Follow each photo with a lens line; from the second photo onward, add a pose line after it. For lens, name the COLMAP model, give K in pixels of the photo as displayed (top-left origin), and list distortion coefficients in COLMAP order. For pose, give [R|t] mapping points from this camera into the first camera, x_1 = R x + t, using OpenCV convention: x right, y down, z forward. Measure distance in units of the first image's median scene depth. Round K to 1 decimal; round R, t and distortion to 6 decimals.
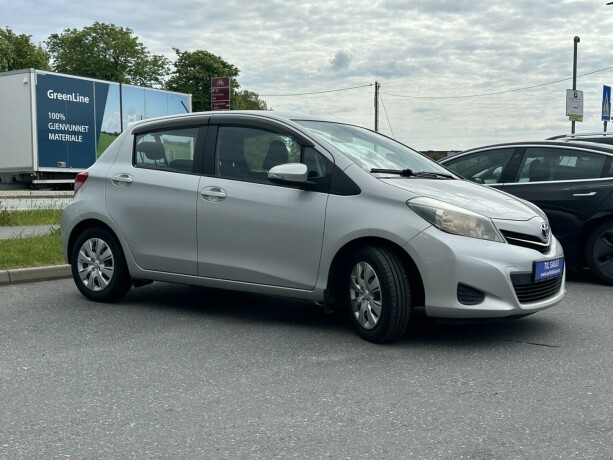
lens RADIAL K [[803.2, 0, 306.6], [0, 803.2, 228.9], [0, 0, 1]] dist [-0.000987, 0.000000]
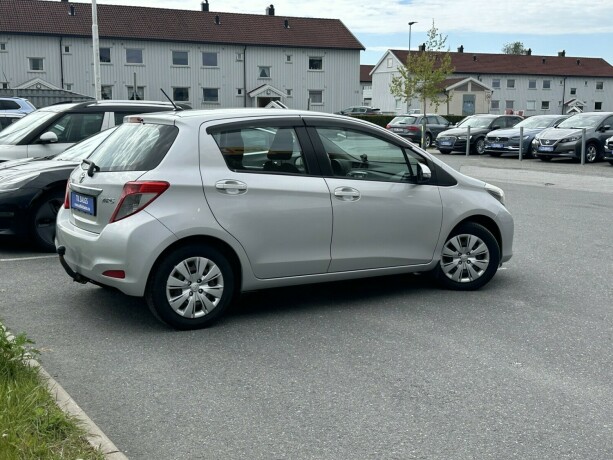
lens RADIAL K [[803.2, 0, 306.3], [0, 803.2, 231.0], [0, 0, 1]] dist [-0.000987, 0.000000]
pose [[0.407468, -0.111584, 0.906377, -1.111190], [0.086261, 0.992772, 0.083441, -0.087719], [-0.909136, 0.044185, 0.414148, 0.593418]]
